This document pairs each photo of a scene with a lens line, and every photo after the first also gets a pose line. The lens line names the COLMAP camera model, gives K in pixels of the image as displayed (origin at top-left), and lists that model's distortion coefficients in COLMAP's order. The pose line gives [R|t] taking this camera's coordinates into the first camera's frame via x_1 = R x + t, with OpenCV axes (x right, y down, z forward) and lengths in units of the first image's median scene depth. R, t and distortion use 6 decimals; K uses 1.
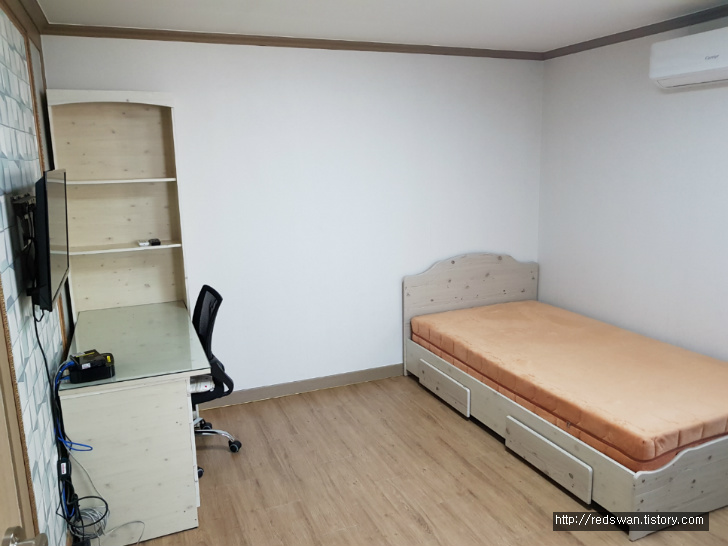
lens RADIAL K [[563.8, 0, 361.8], [0, 563.8, 275.5], [0, 0, 1]] dist [-0.008411, -0.007107]
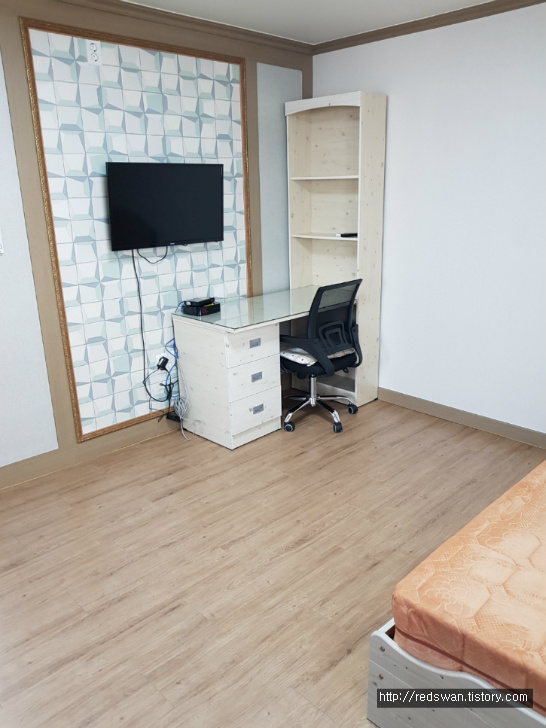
lens RADIAL K [[563.8, 0, 276.2], [0, 563.8, 368.3], [0, 0, 1]] dist [-0.008411, -0.007107]
pose [[0.369874, 0.291531, -0.882158, 0.683525], [-0.172420, 0.954539, 0.243158, -0.054922], [0.912943, 0.062164, 0.403325, 0.449697]]
